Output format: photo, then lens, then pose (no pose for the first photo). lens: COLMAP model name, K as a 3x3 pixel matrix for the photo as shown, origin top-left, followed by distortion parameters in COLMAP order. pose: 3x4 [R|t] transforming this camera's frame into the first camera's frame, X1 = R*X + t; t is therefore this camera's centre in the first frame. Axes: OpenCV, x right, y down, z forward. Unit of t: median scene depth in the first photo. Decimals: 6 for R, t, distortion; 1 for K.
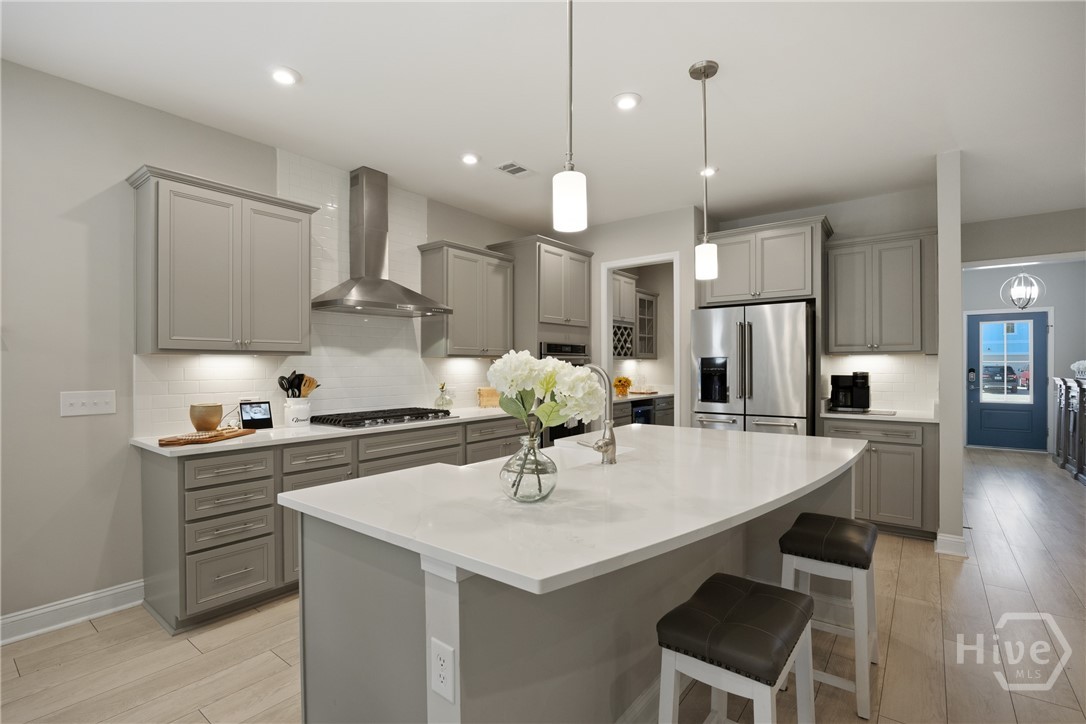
lens RADIAL K [[511.5, 0, 550.9], [0, 511.5, 369.6], [0, 0, 1]] dist [-0.003819, 0.001280]
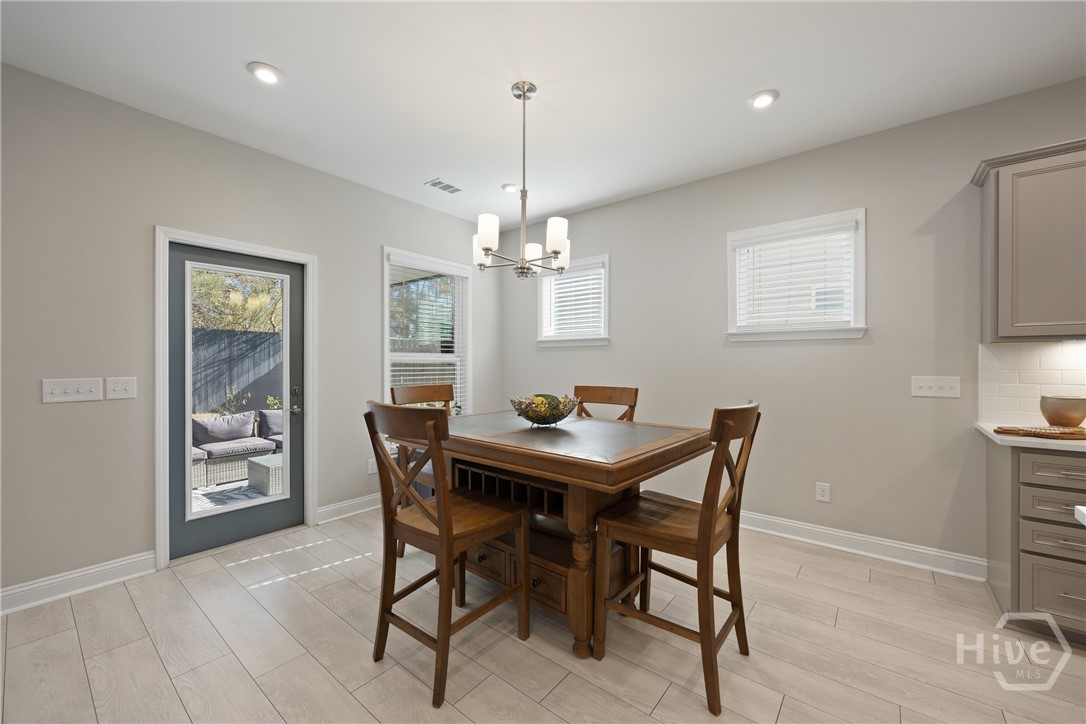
lens RADIAL K [[431.9, 0, 535.2], [0, 431.9, 361.5], [0, 0, 1]] dist [0.008222, 0.000605]
pose [[-0.010568, 0.001677, -0.999943, 0.086035], [-0.003020, 0.999994, 0.001709, 0.007473], [0.999940, 0.003038, -0.010563, 0.077230]]
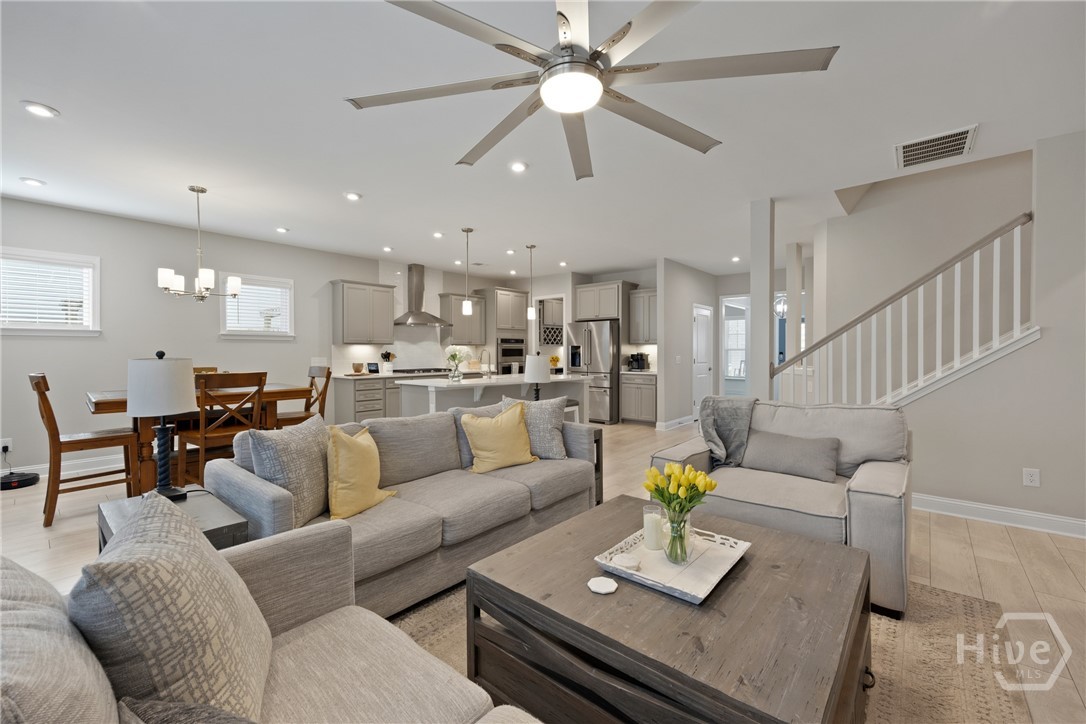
lens RADIAL K [[431.9, 0, 540.1], [0, 431.9, 362.7], [0, 0, 1]] dist [0.008222, 0.000605]
pose [[0.997363, 0.005675, -0.072347, 0.415102], [-0.004037, 0.999733, 0.022762, 0.008884], [0.072457, -0.022410, 0.997120, -1.099887]]
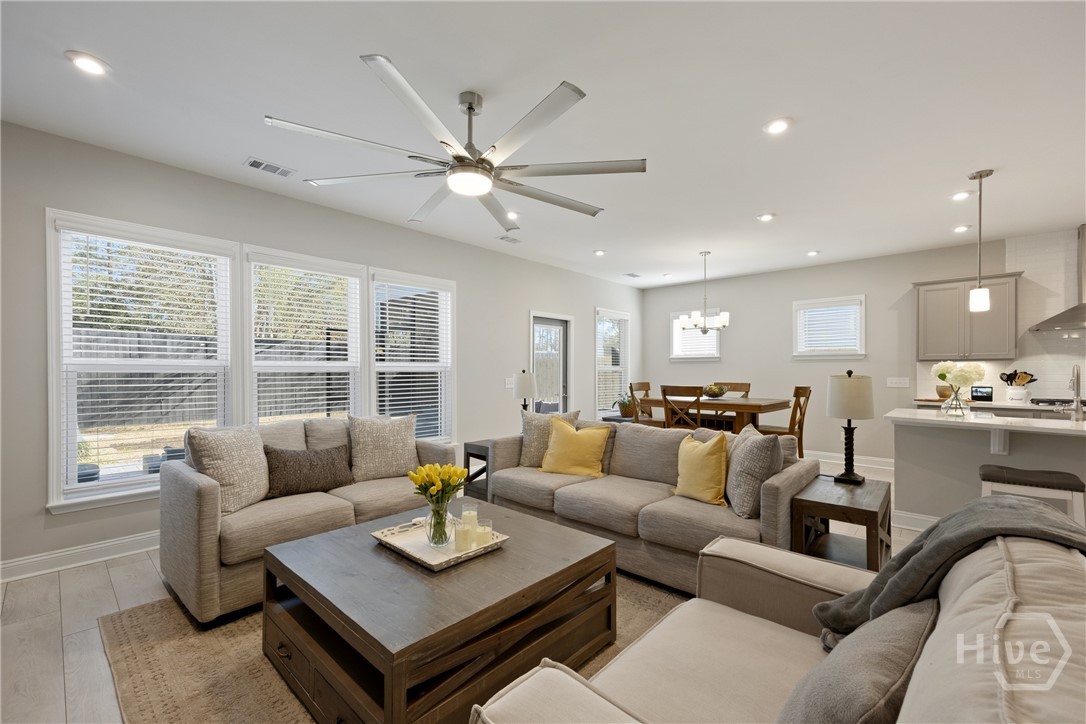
lens RADIAL K [[431.9, 0, 545.3], [0, 431.9, 370.6], [0, 0, 1]] dist [0.008222, 0.000605]
pose [[-0.078224, 0.003907, -0.996928, 1.094210], [-0.003852, 0.999984, 0.004221, 0.005063], [0.996928, 0.004170, -0.078208, -0.440631]]
